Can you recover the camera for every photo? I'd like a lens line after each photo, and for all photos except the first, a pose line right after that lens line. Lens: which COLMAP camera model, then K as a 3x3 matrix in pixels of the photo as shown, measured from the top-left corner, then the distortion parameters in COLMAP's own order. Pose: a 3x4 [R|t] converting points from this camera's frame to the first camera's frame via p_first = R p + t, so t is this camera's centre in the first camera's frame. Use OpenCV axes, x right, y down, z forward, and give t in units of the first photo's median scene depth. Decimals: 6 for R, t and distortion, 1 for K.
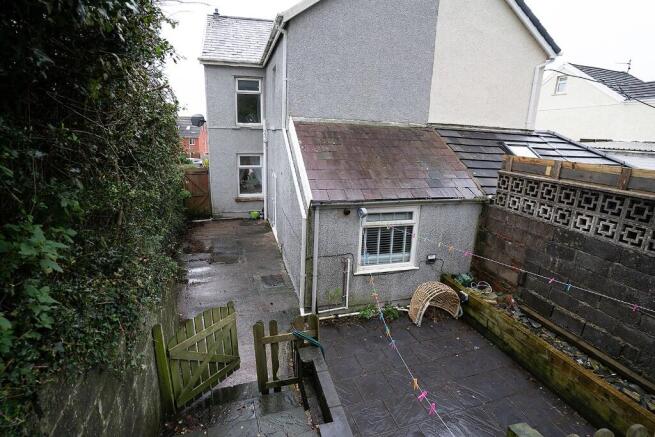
lens RADIAL K [[325.3, 0, 324.7], [0, 325.3, 217.7], [0, 0, 1]] dist [-0.070973, 0.036233]
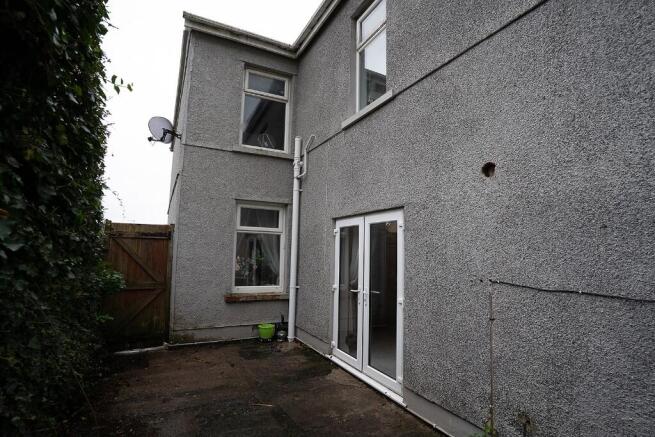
lens RADIAL K [[325.3, 0, 324.7], [0, 325.3, 217.7], [0, 0, 1]] dist [-0.070973, 0.036233]
pose [[0.975463, 0.022110, 0.219052, -0.238236], [0.057511, 0.934810, -0.350460, 0.004903], [-0.212521, 0.354458, 0.910601, 0.510901]]
